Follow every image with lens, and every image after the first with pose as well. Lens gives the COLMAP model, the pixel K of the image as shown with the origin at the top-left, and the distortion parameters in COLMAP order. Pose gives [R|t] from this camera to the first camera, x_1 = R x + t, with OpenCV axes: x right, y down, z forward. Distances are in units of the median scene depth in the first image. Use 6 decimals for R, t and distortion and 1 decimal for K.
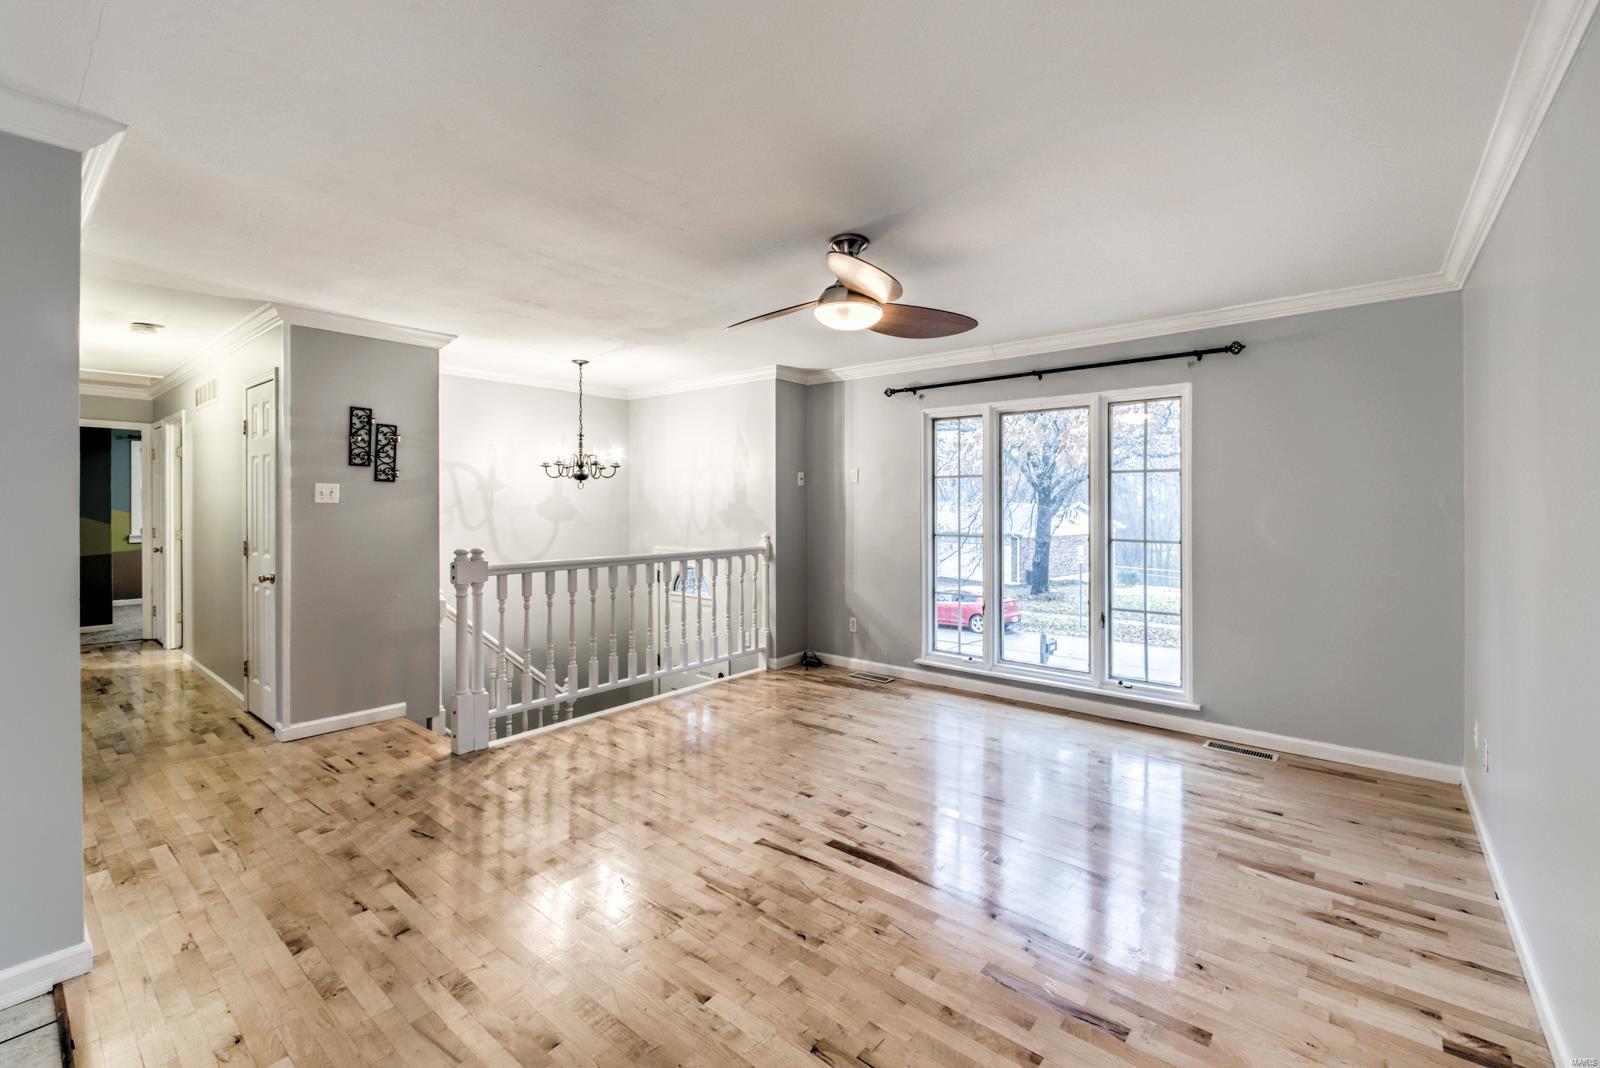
lens RADIAL K [[671.4, 0, 845.0], [0, 671.4, 512.7], [0, 0, 1]] dist [0.003121, -0.001166]
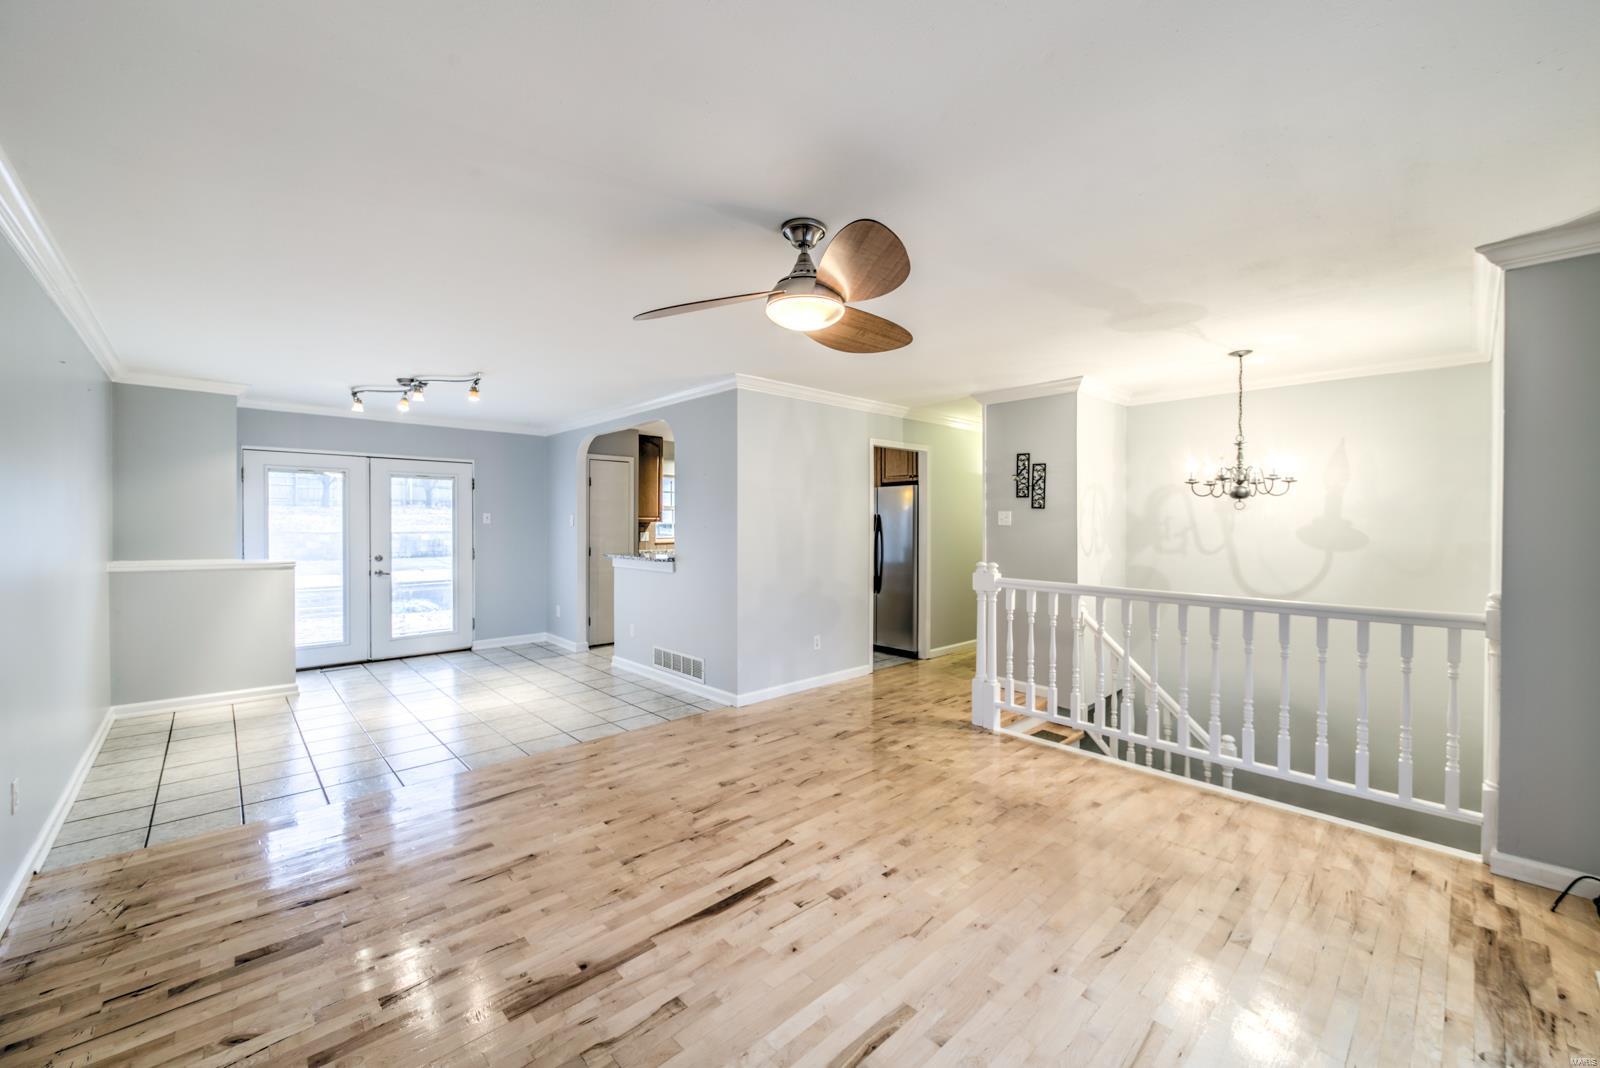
lens RADIAL K [[622.8, 0, 804.6], [0, 622.8, 523.2], [0, 0, 1]] dist [0.004351, -0.001406]
pose [[-0.156823, -0.001896, -0.987625, 0.546161], [-0.021727, 0.999763, 0.001531, -0.011270], [0.987388, 0.021698, -0.156827, 0.757381]]
